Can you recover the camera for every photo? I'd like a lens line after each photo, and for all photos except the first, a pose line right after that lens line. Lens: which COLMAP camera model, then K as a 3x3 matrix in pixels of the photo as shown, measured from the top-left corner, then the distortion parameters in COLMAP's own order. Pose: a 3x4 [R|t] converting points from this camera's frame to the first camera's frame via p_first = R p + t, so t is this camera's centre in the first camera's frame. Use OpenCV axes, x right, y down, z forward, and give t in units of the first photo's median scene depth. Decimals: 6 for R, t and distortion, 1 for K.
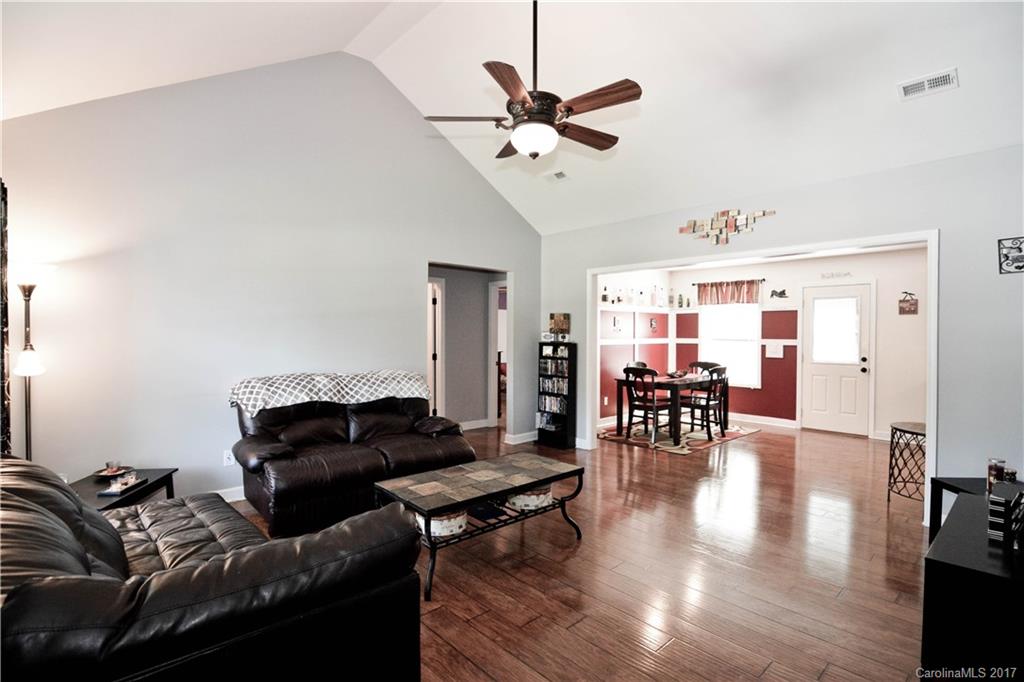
lens RADIAL K [[514.2, 0, 512.0], [0, 514.2, 335.0], [0, 0, 1]] dist [-0.001842, -0.000109]
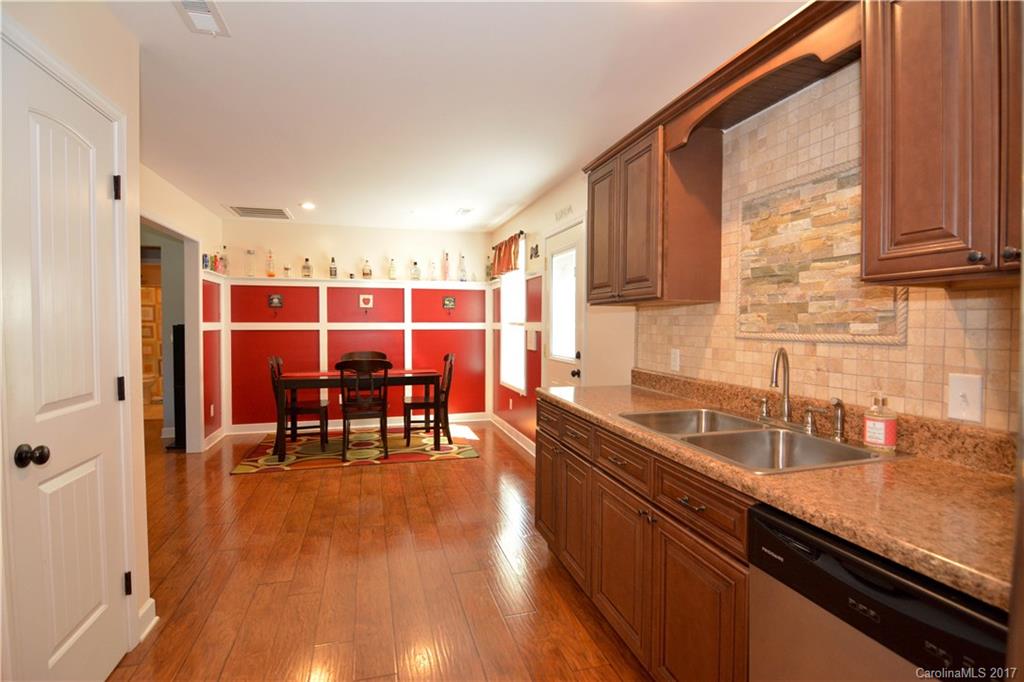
lens RADIAL K [[514.2, 0, 512.0], [0, 514.2, 335.0], [0, 0, 1]] dist [-0.001842, -0.000109]
pose [[0.875425, 0.008847, -0.483273, 0.812099], [-0.002036, 0.999891, 0.014616, 0.015276], [0.483350, -0.011812, 0.875348, 0.415651]]
